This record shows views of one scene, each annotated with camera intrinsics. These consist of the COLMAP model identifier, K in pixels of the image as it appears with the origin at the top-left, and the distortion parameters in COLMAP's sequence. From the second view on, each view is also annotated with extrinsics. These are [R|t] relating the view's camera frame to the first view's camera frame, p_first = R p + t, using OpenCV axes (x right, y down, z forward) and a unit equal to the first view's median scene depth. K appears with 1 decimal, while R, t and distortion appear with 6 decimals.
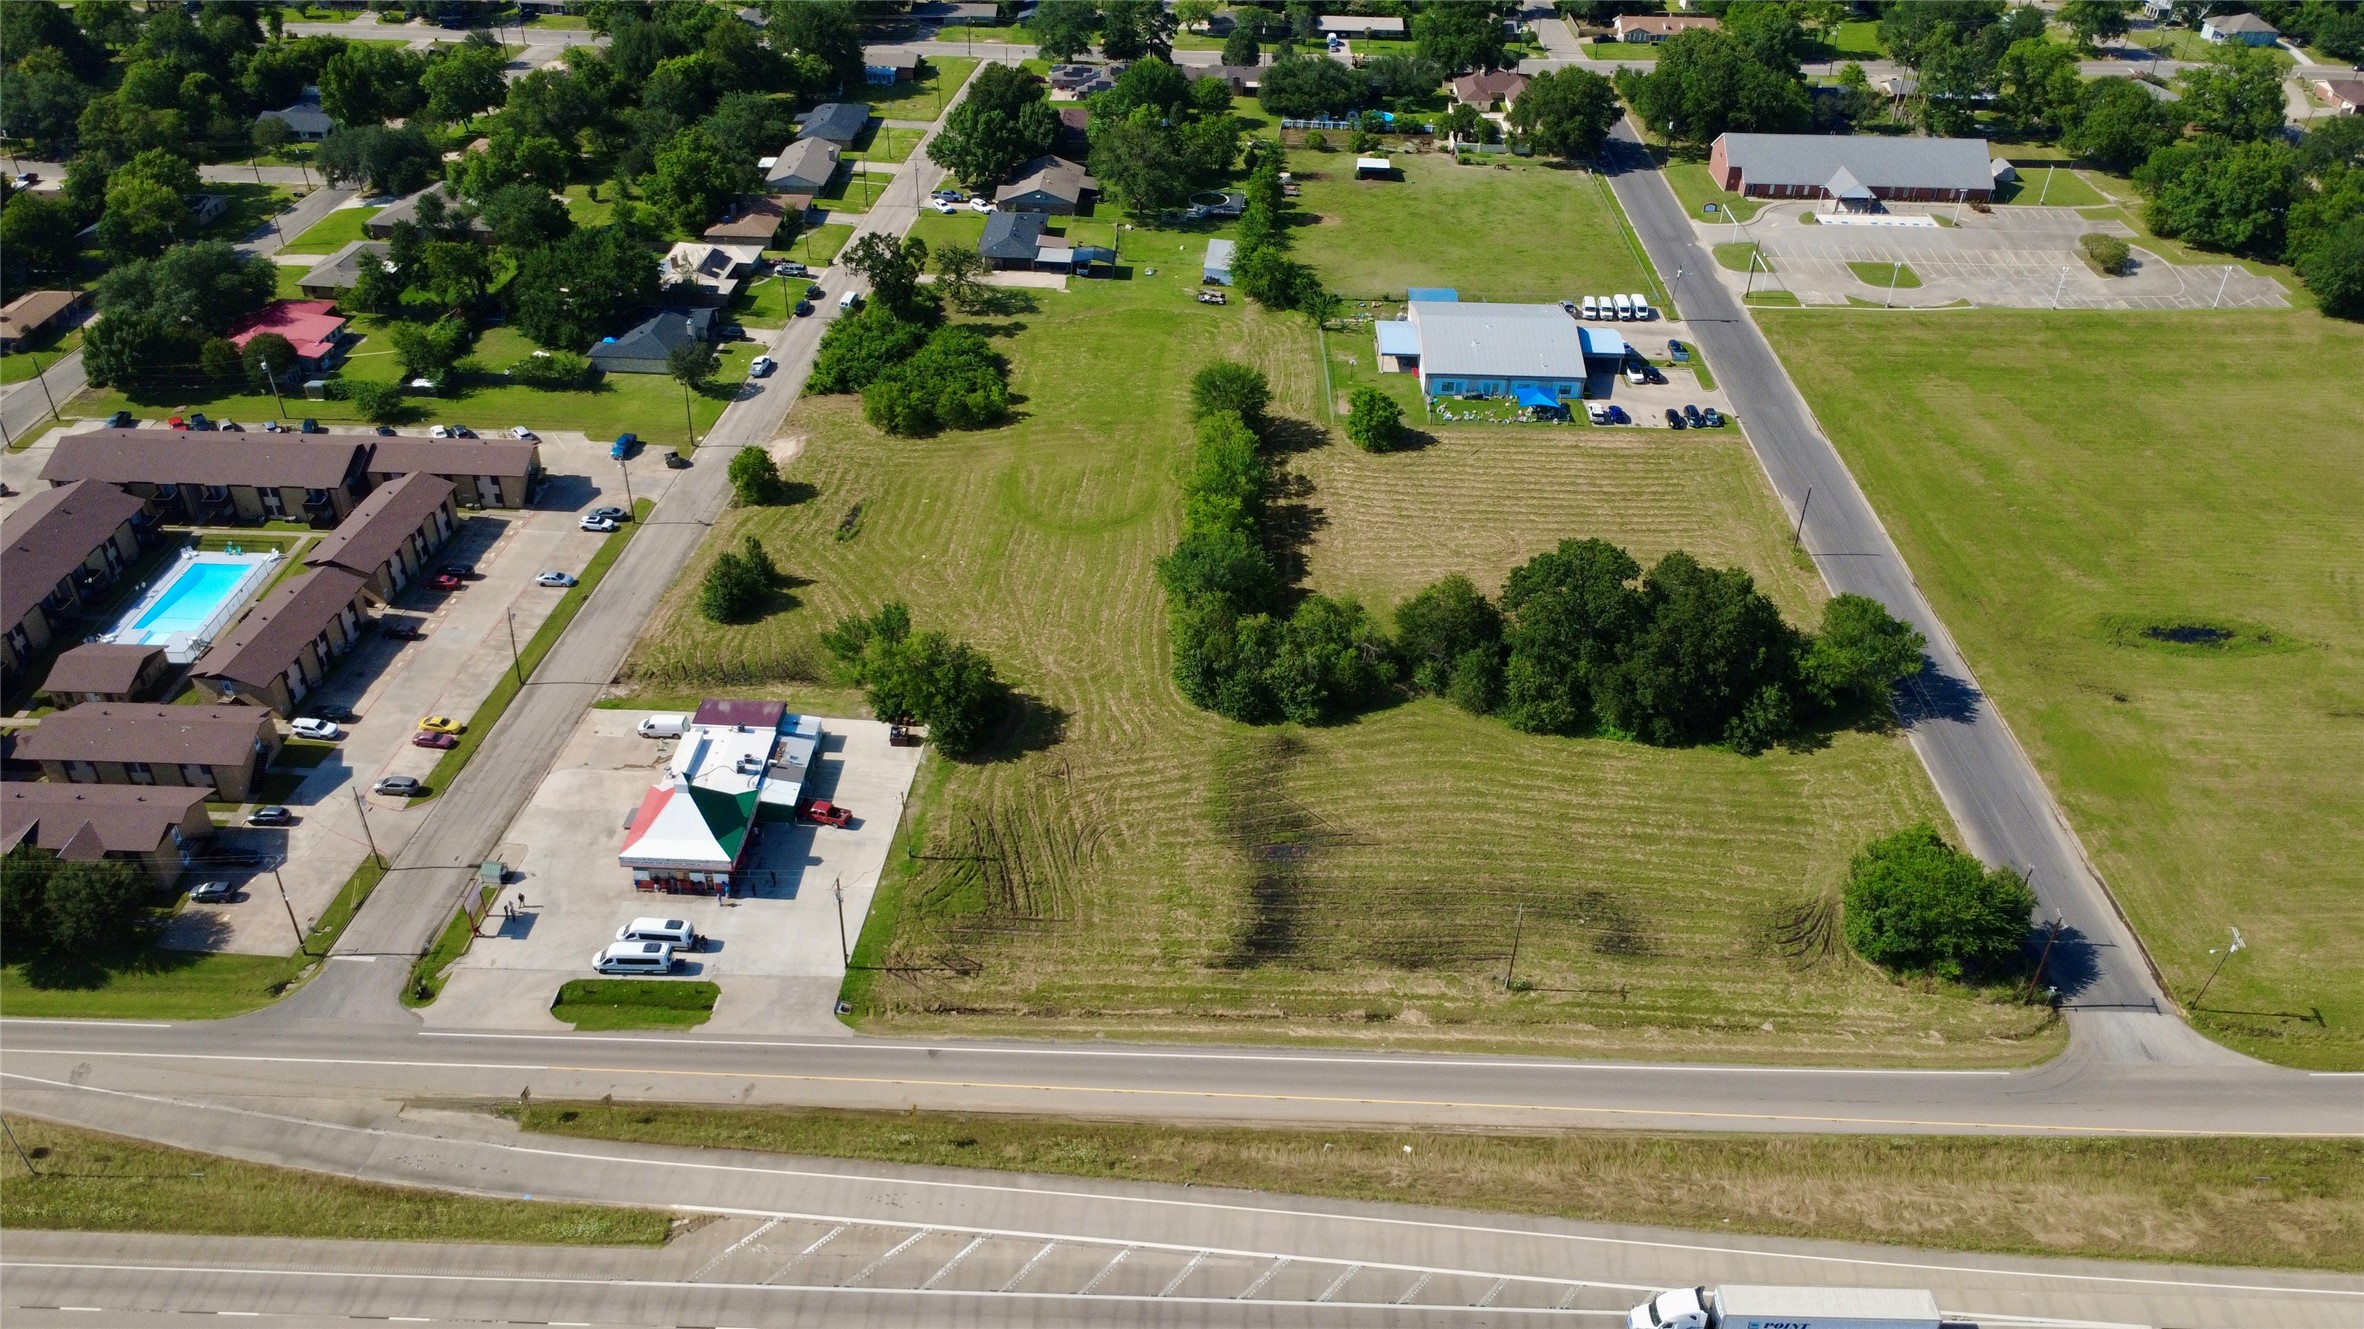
lens RADIAL K [[1720.6, 0, 1183.3], [0, 1720.6, 669.5], [0, 0, 1]] dist [0.002762, -0.009569]
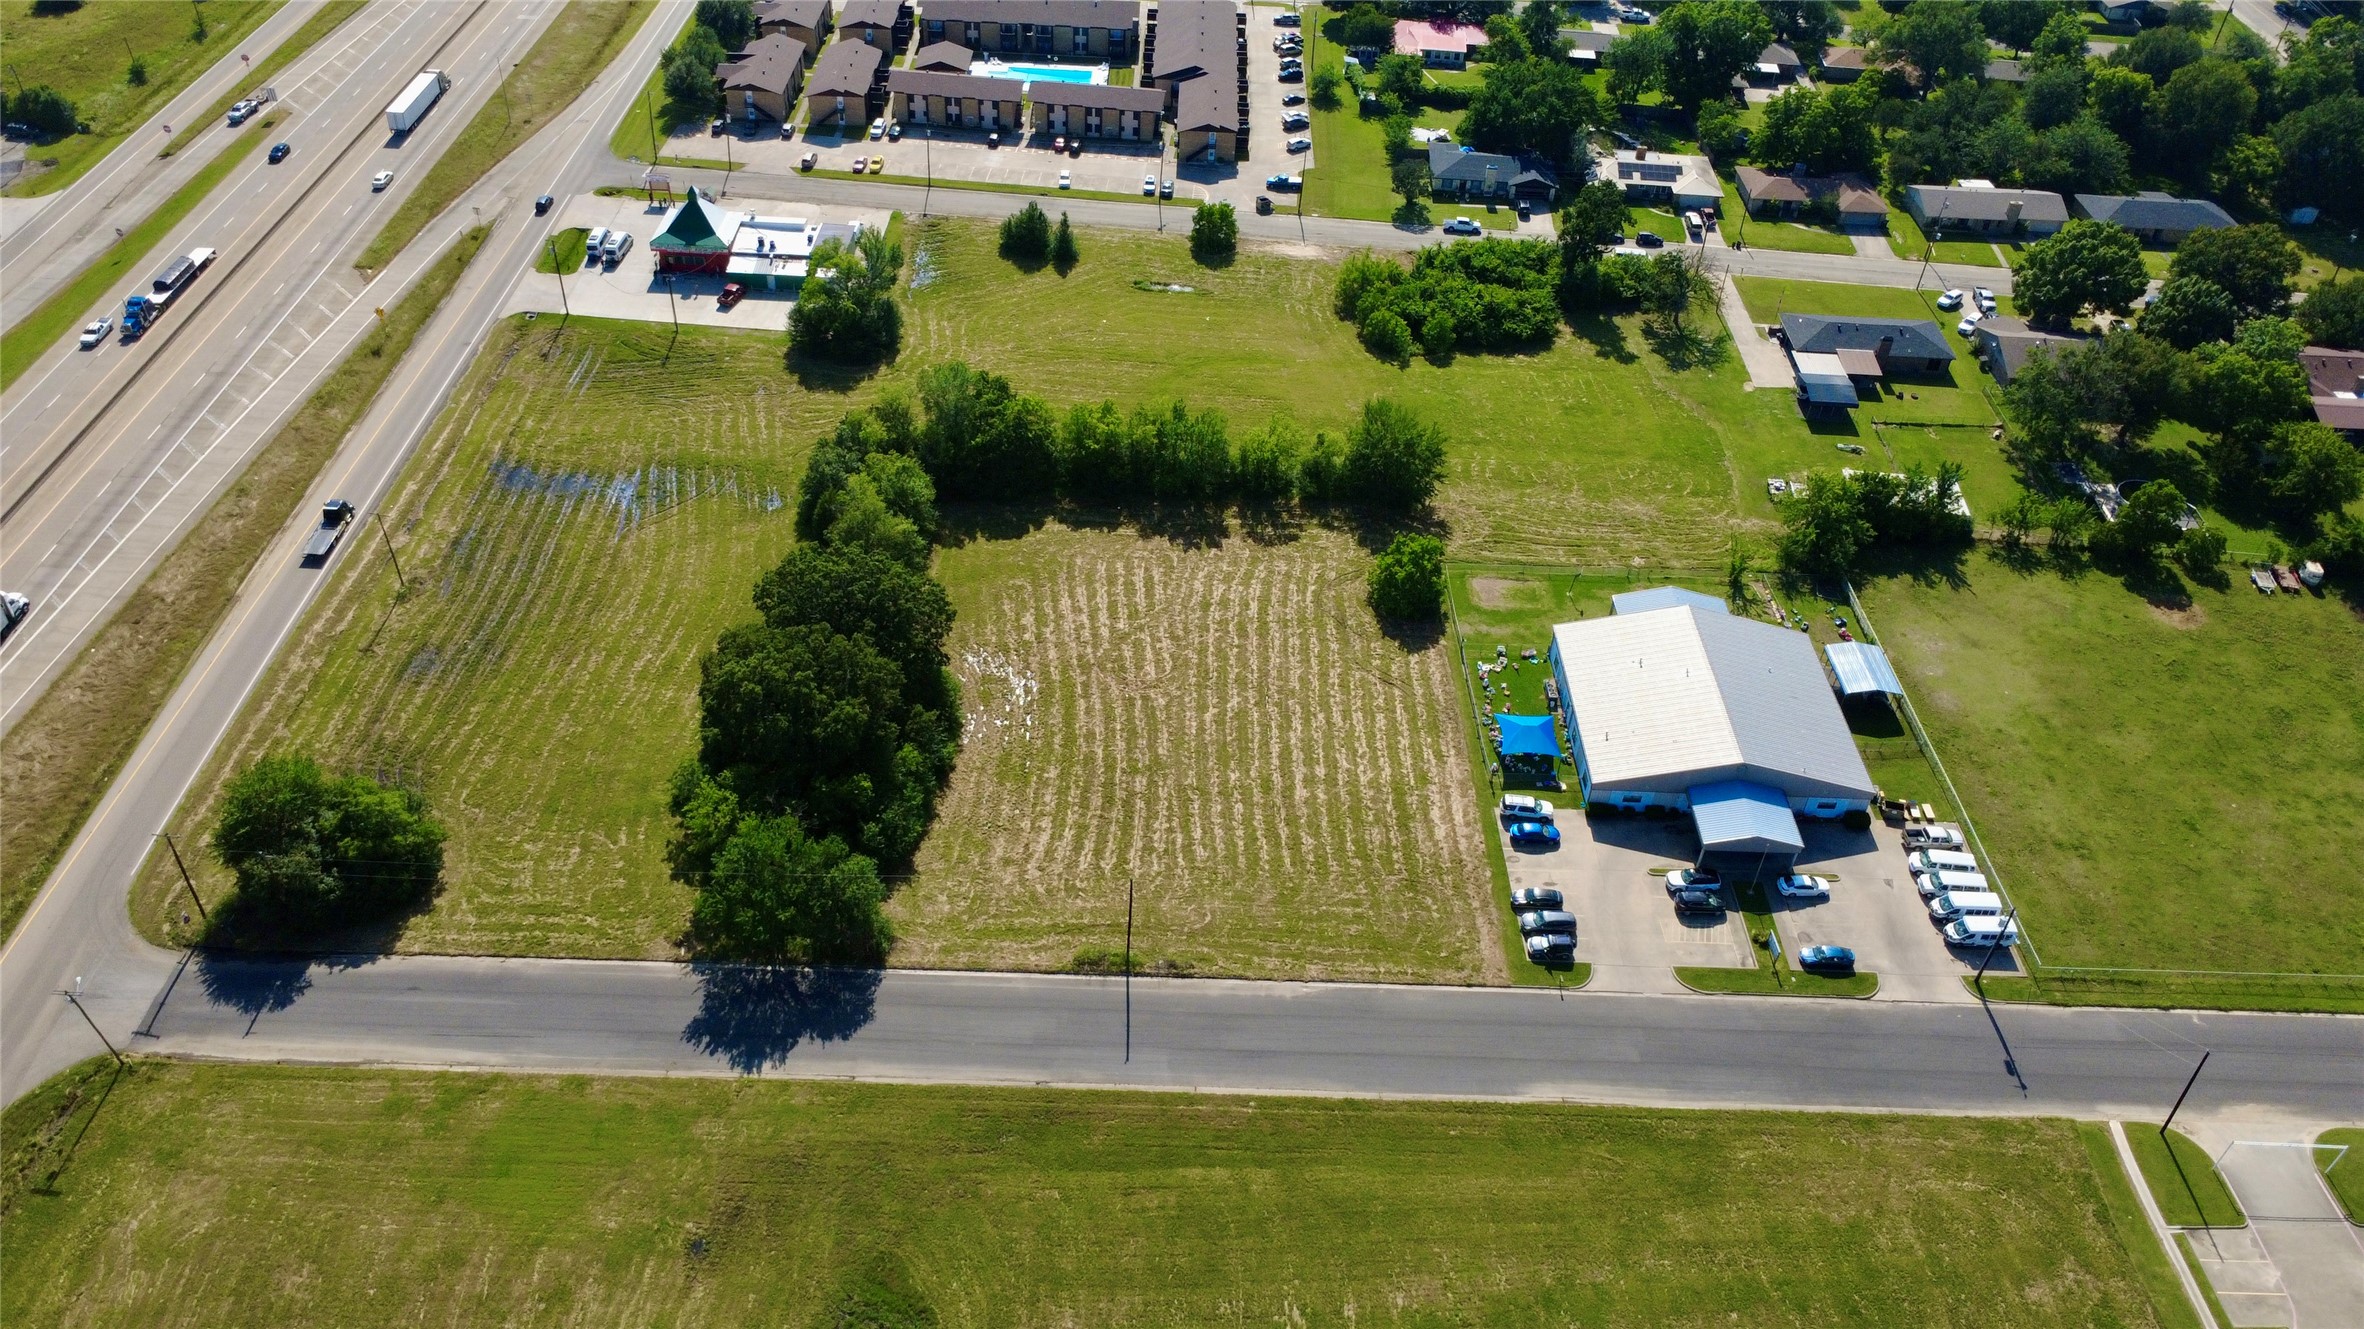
lens RADIAL K [[1720.6, 0, 1183.3], [0, 1720.6, 669.5], [0, 0, 1]] dist [0.002762, -0.009569]
pose [[0.009596, 0.630212, -0.776364, 0.790986], [-0.604741, 0.621983, 0.497418, -0.475330], [0.796364, 0.464726, 0.387084, 0.690619]]
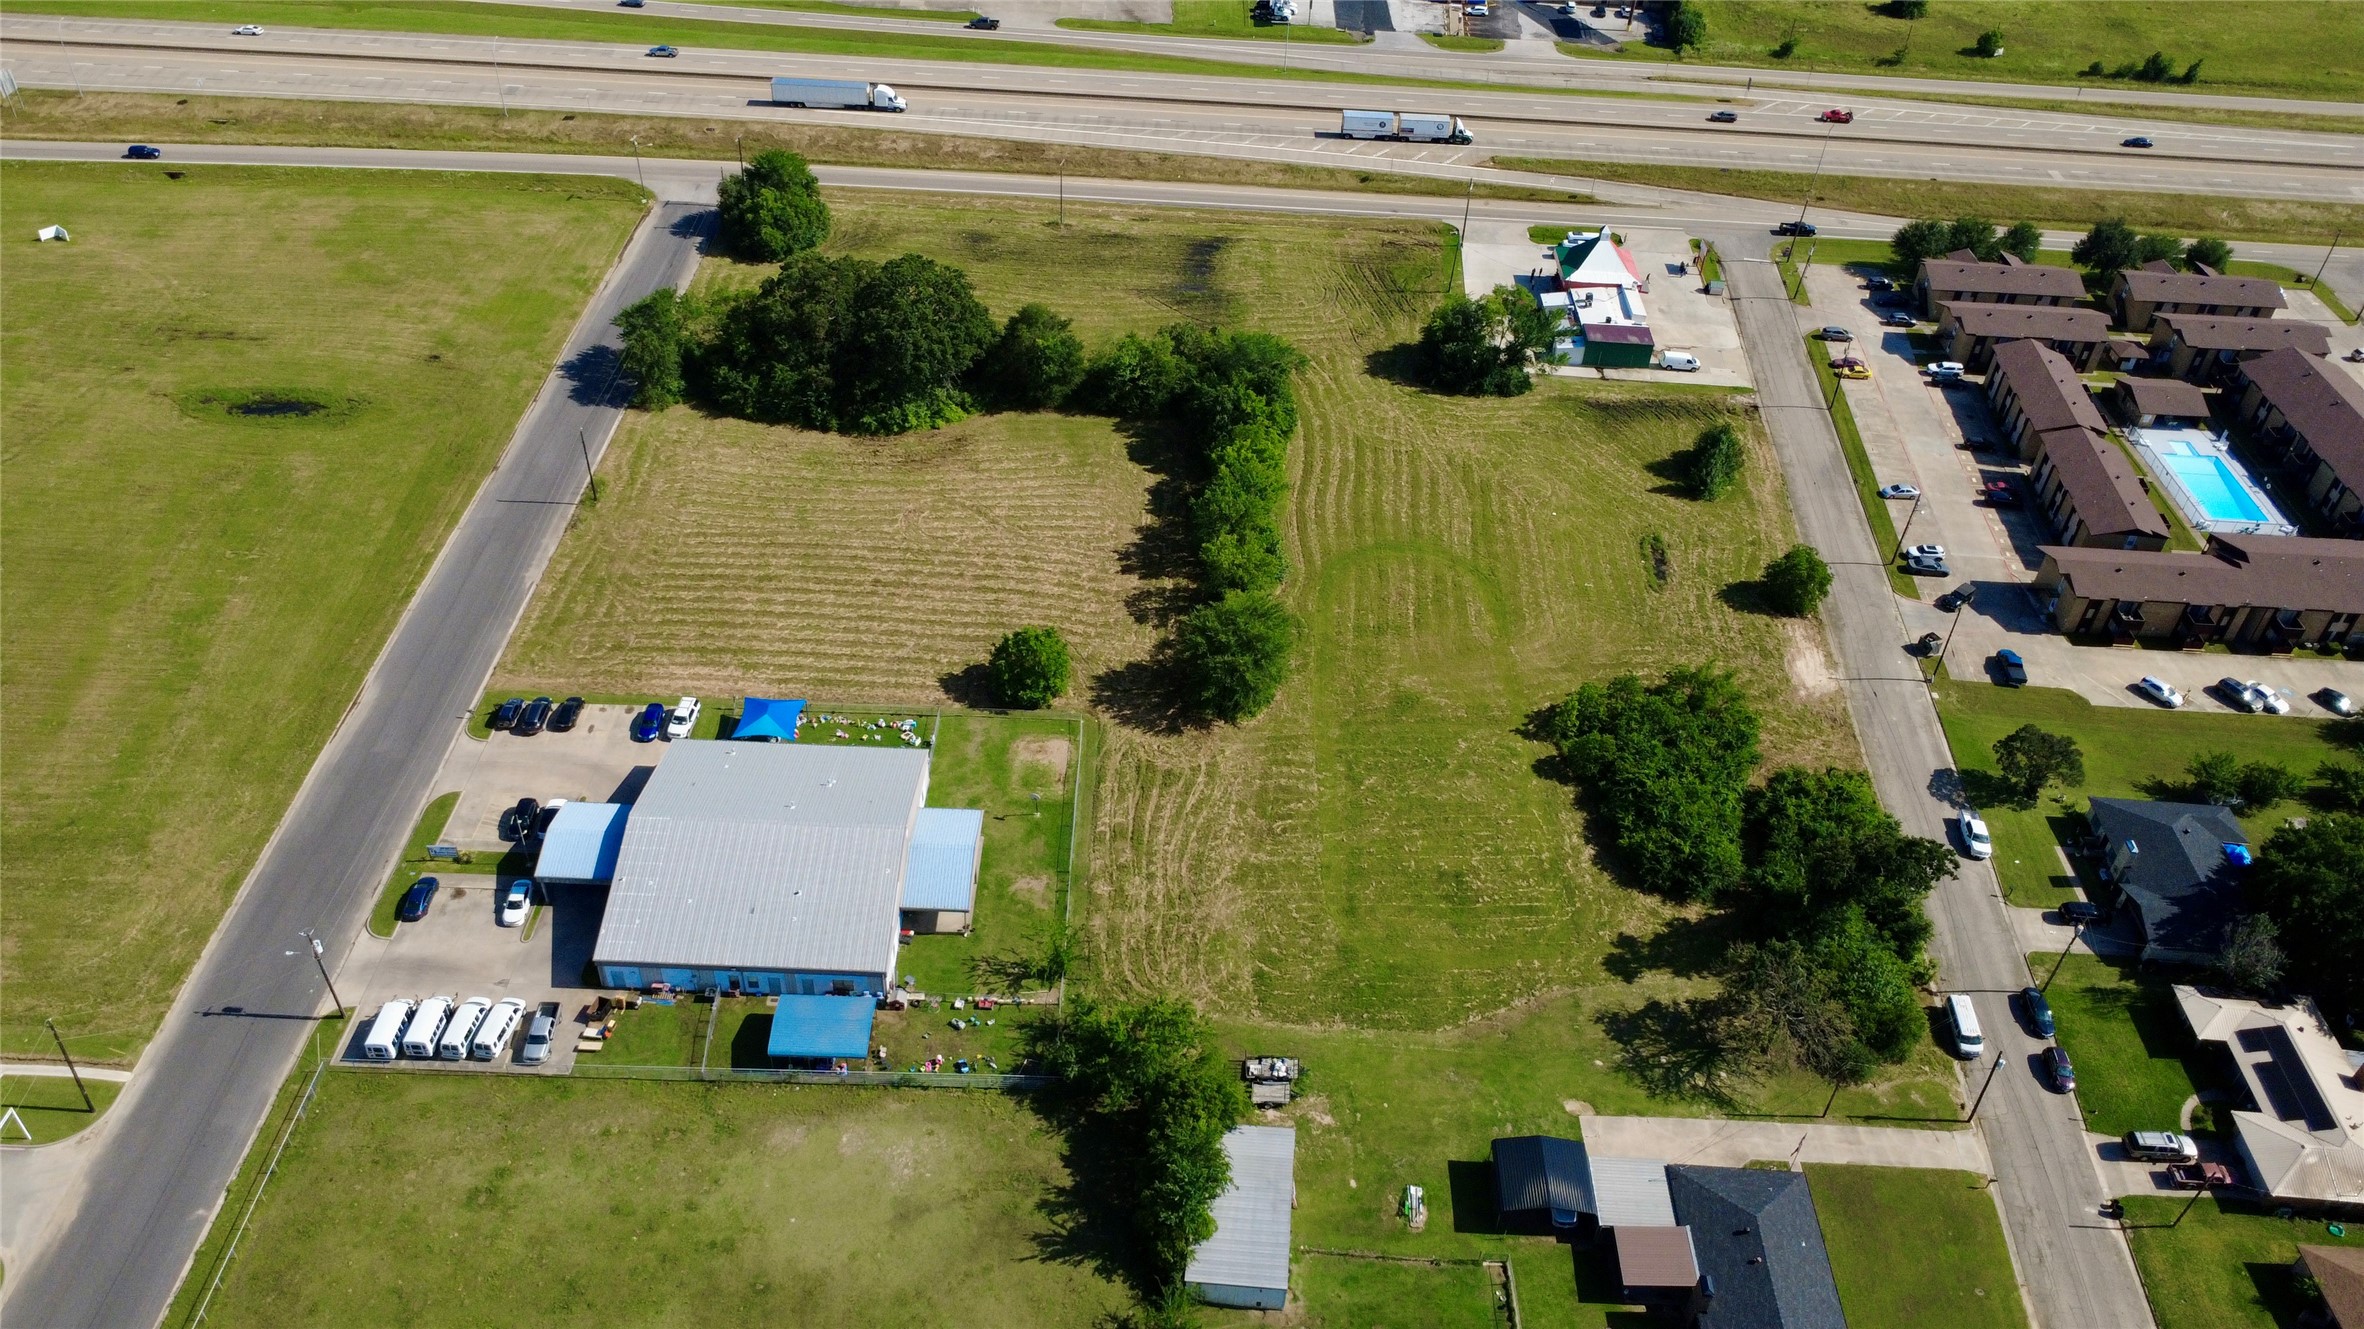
lens RADIAL K [[1720.6, 0, 1183.3], [0, 1720.6, 669.5], [0, 0, 1]] dist [0.002762, -0.009569]
pose [[-0.997633, -0.050774, -0.046365, 0.087829], [-0.058215, 0.264901, 0.962517, -0.898005], [-0.036589, 0.962938, -0.267230, 1.282637]]
